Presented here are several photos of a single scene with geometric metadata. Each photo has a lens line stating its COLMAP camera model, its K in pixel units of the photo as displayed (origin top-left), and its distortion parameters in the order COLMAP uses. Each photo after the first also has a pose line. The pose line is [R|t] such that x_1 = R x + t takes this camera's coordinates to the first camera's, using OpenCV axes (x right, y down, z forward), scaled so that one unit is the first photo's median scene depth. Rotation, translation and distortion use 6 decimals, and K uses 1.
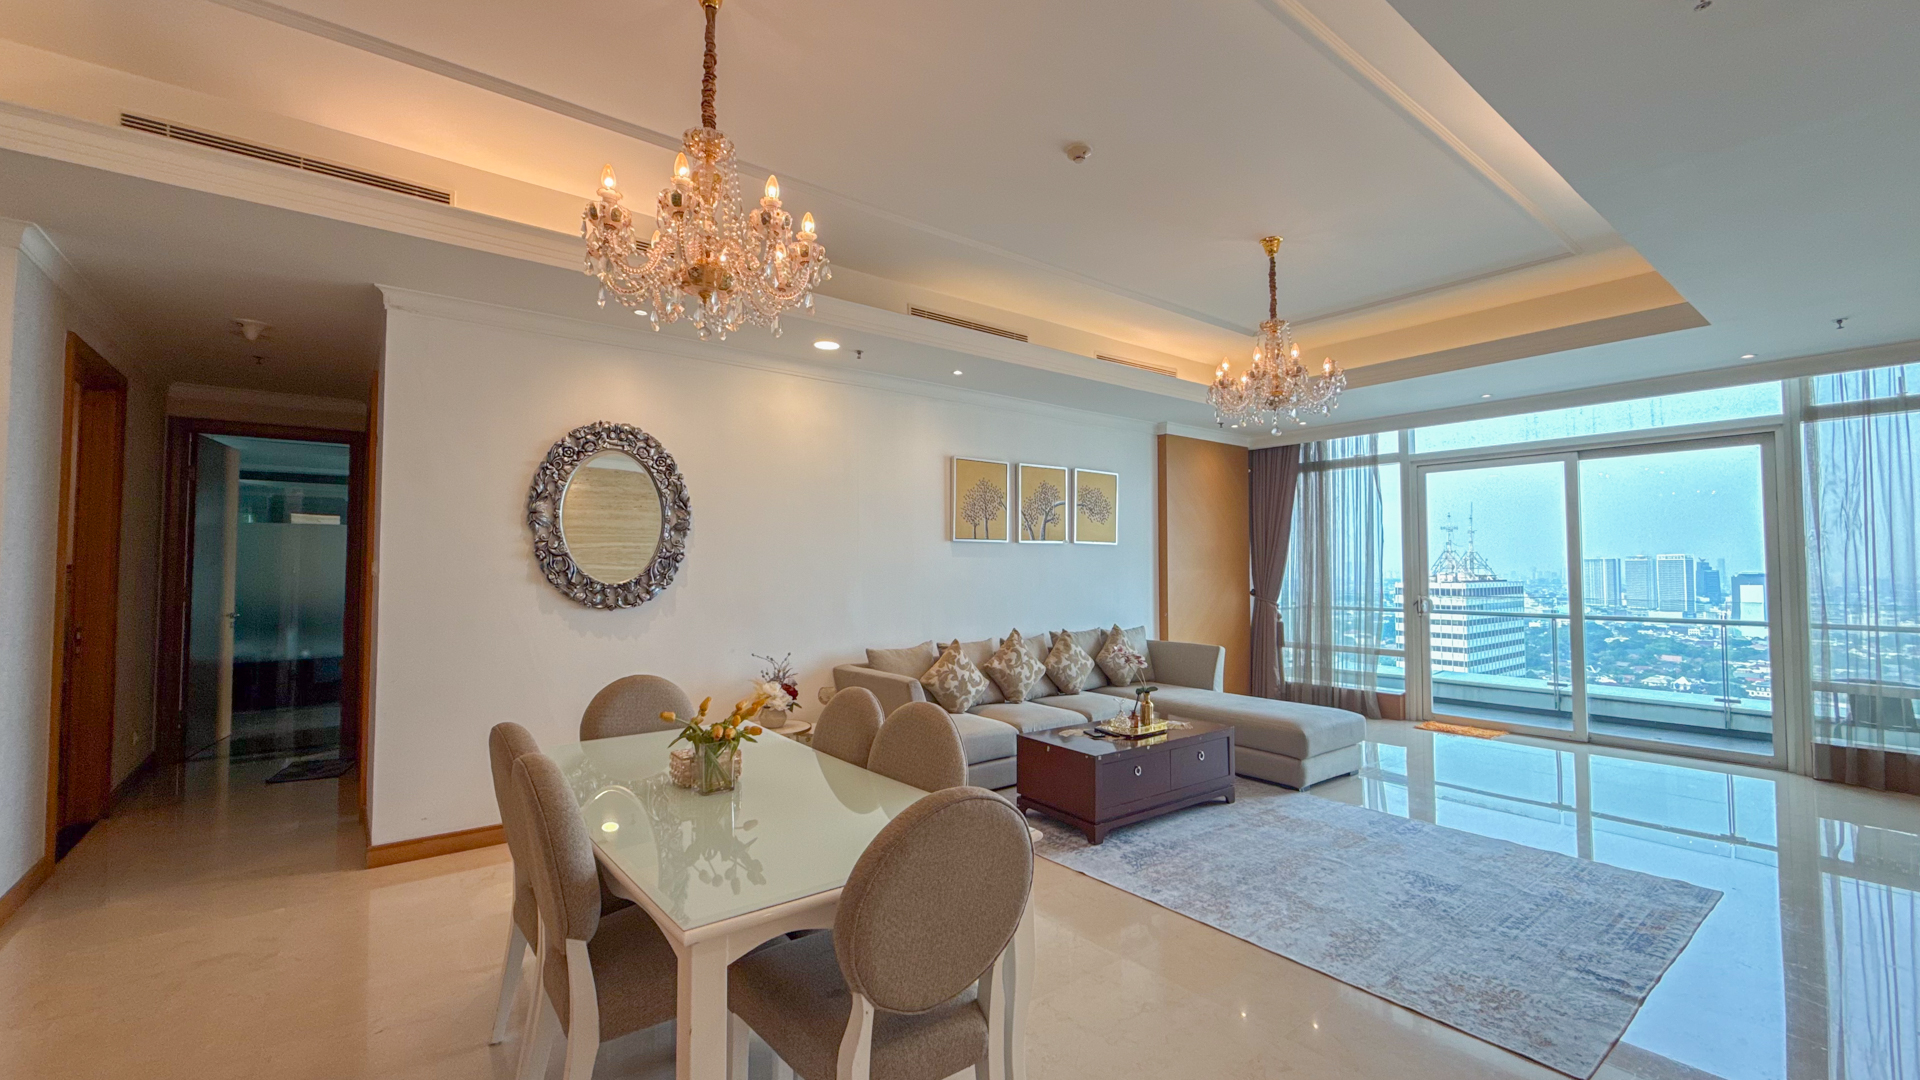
lens RADIAL K [[762.8, 0, 969.4], [0, 762.8, 543.0], [0, 0, 1]] dist [-0.007905, 0.000760]
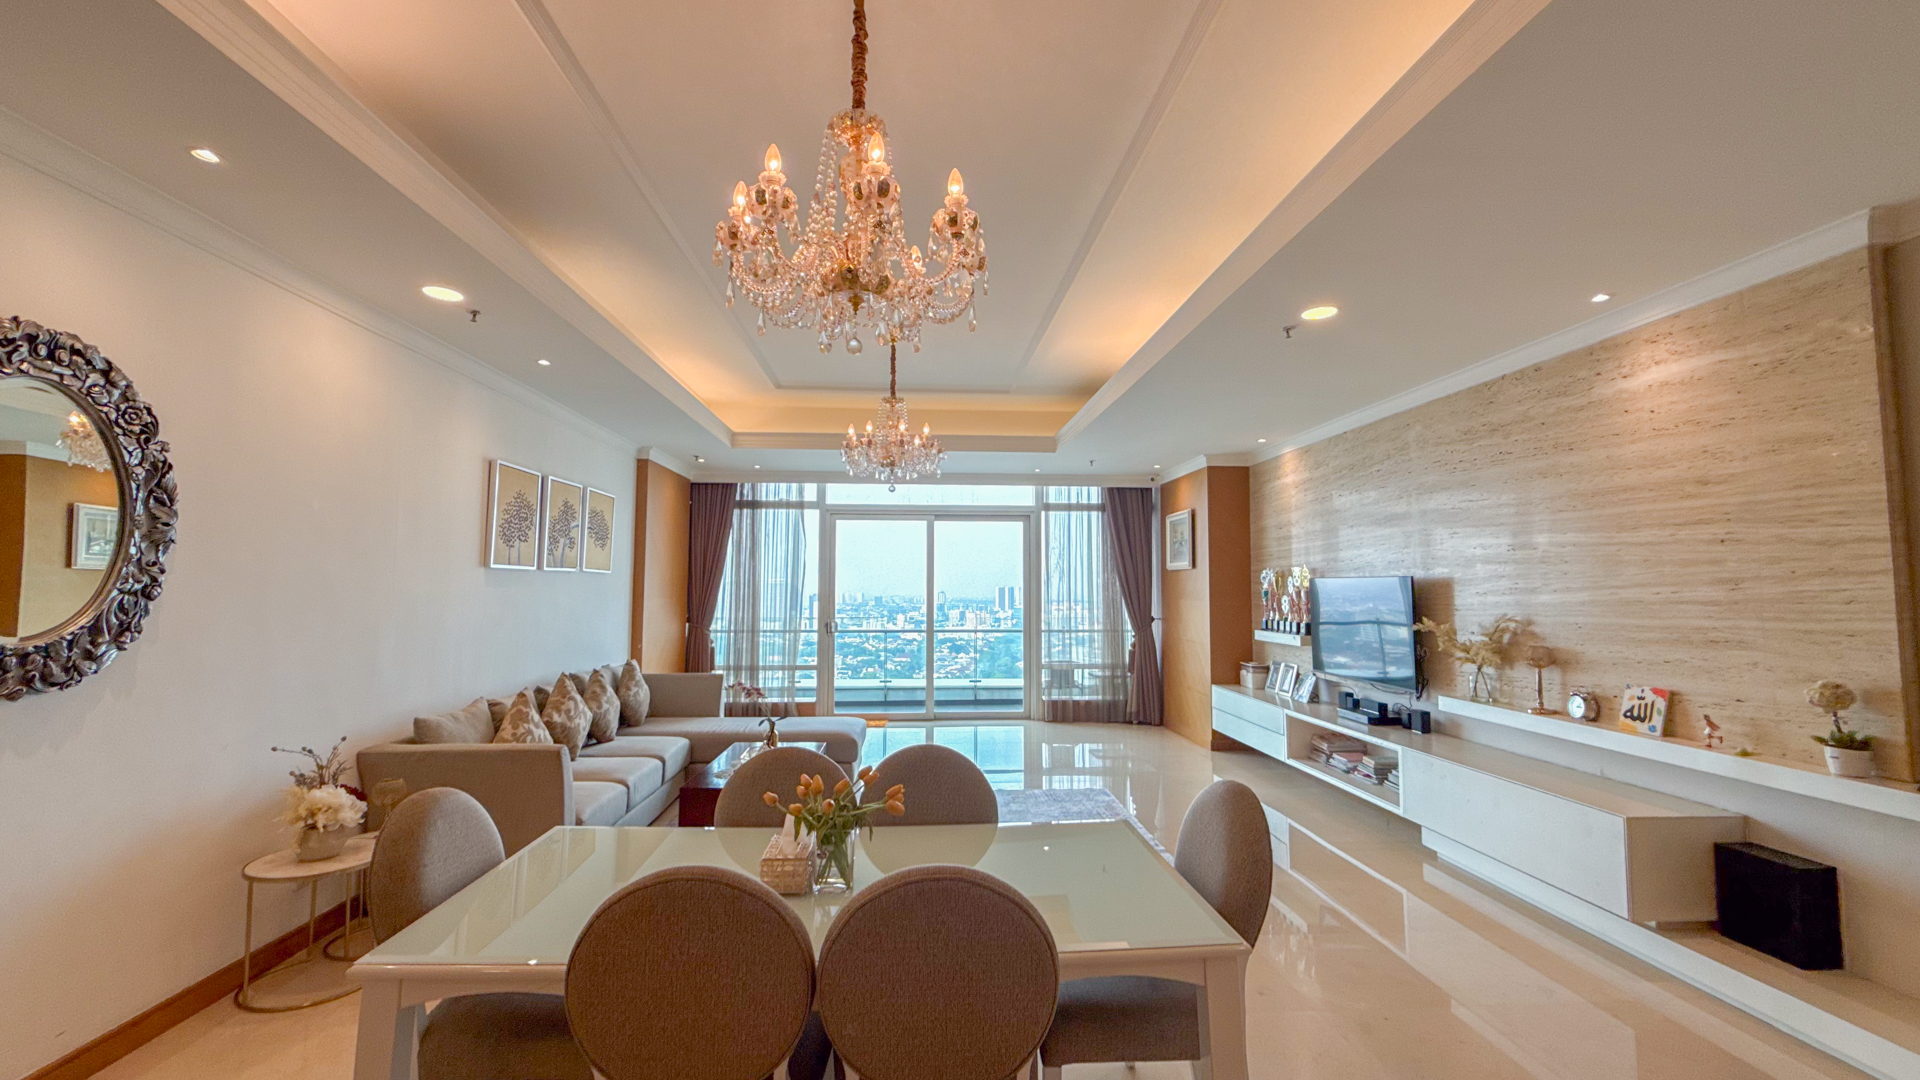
lens RADIAL K [[762.8, 0, 943.2], [0, 762.8, 538.7], [0, 0, 1]] dist [-0.007905, 0.000760]
pose [[0.584721, 0.057173, 0.809218, -0.374635], [-0.030313, 0.998357, -0.048632, -0.007568], [-0.810668, 0.003906, 0.585493, 0.159807]]
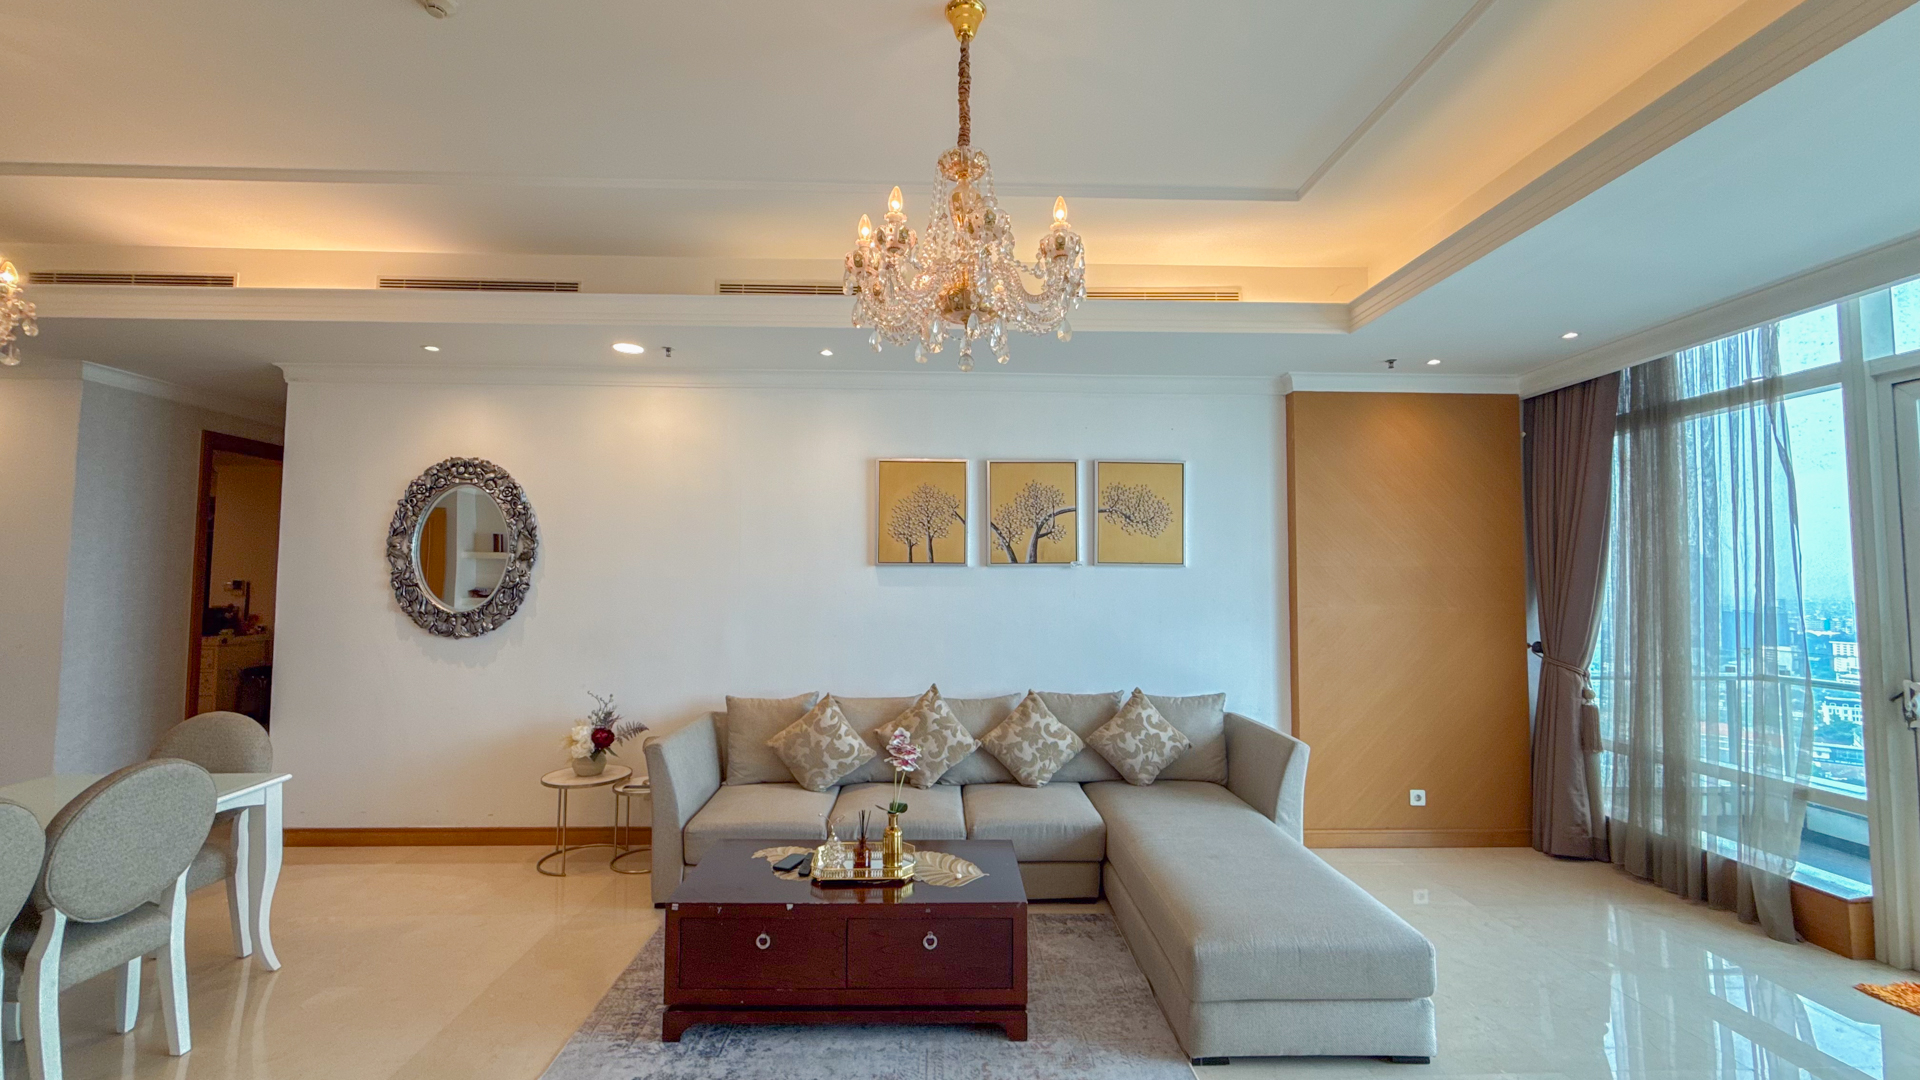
lens RADIAL K [[762.8, 0, 963.7], [0, 762.8, 543.1], [0, 0, 1]] dist [-0.007905, 0.000760]
pose [[0.811722, -0.017723, -0.583776, 0.501229], [0.011395, 0.999830, -0.014509, -0.013492], [0.583933, 0.005125, 0.811785, 0.403784]]
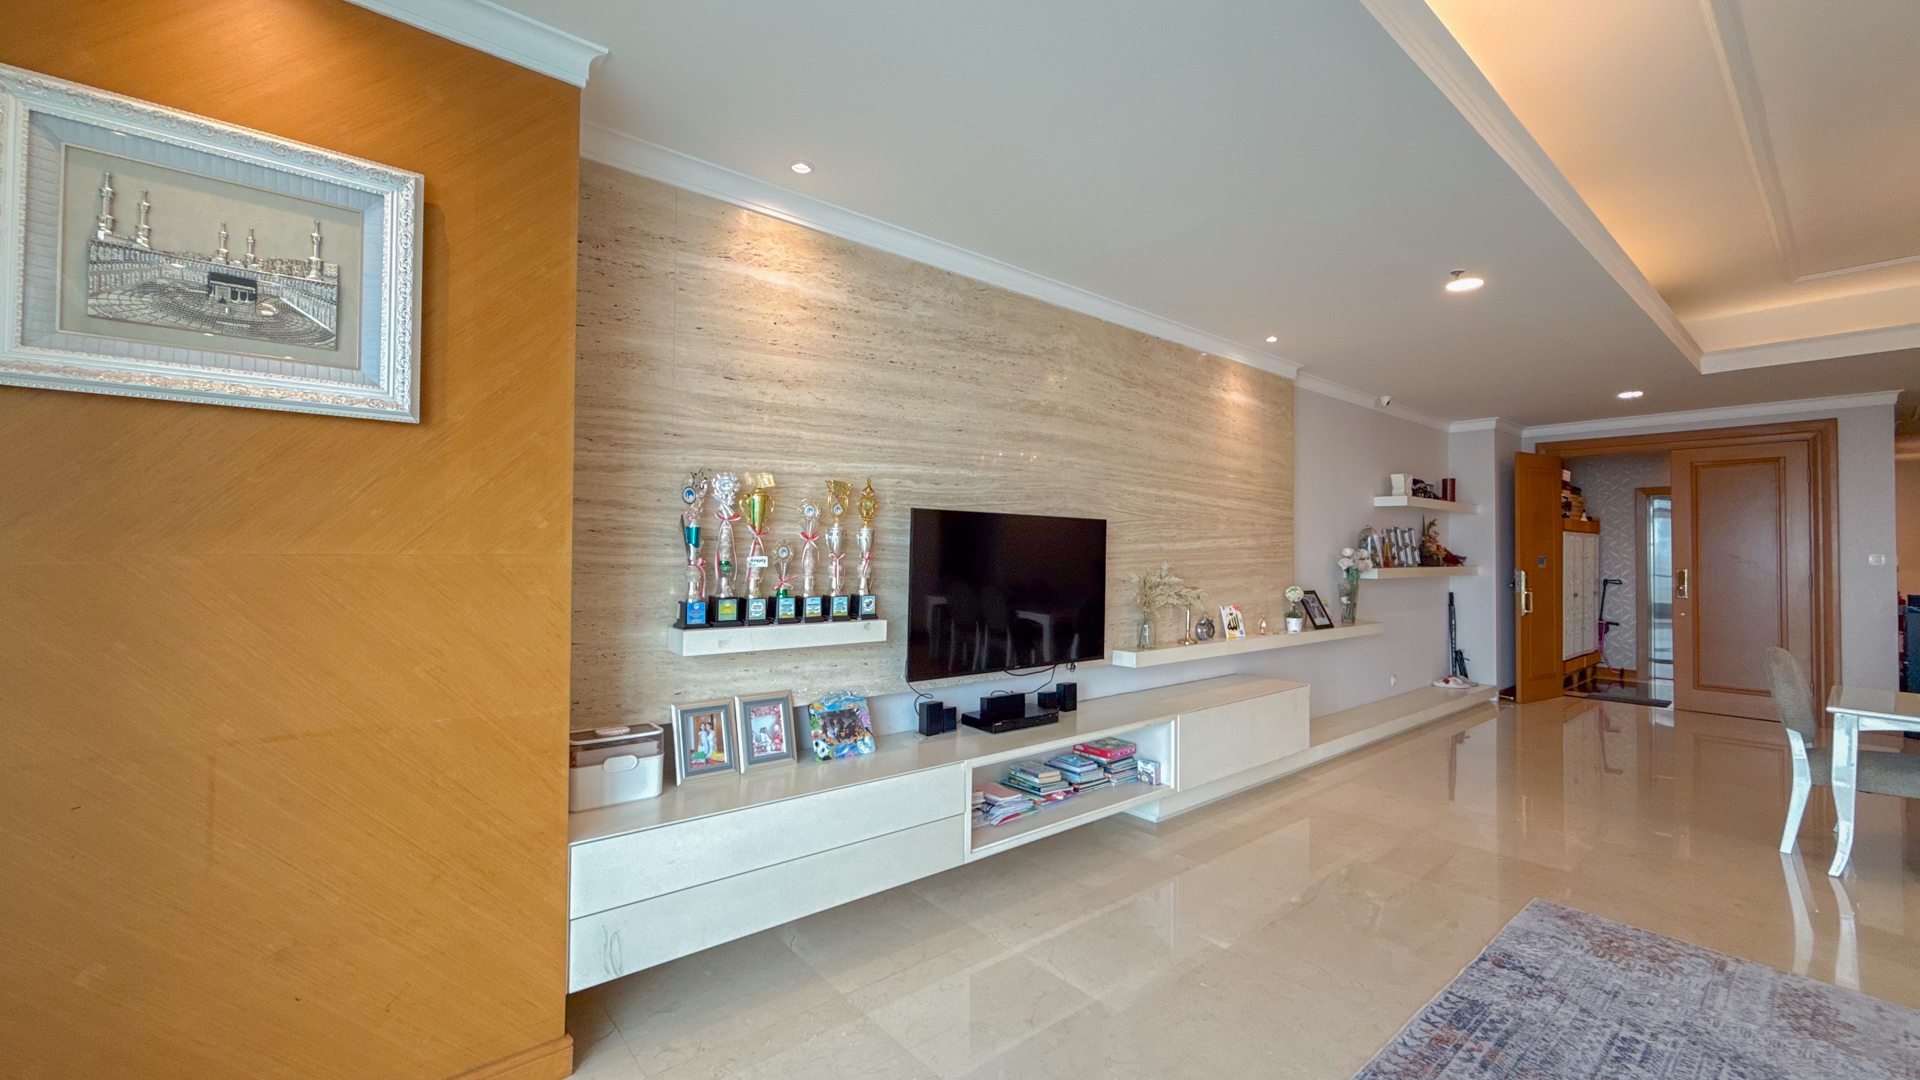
lens RADIAL K [[762.8, 0, 954.6], [0, 762.8, 541.0], [0, 0, 1]] dist [-0.007905, 0.000760]
pose [[-0.999548, -0.003442, -0.029880, 0.714779], [-0.002059, 0.998930, -0.046199, 0.027263], [0.030007, -0.046117, -0.998485, 0.888286]]
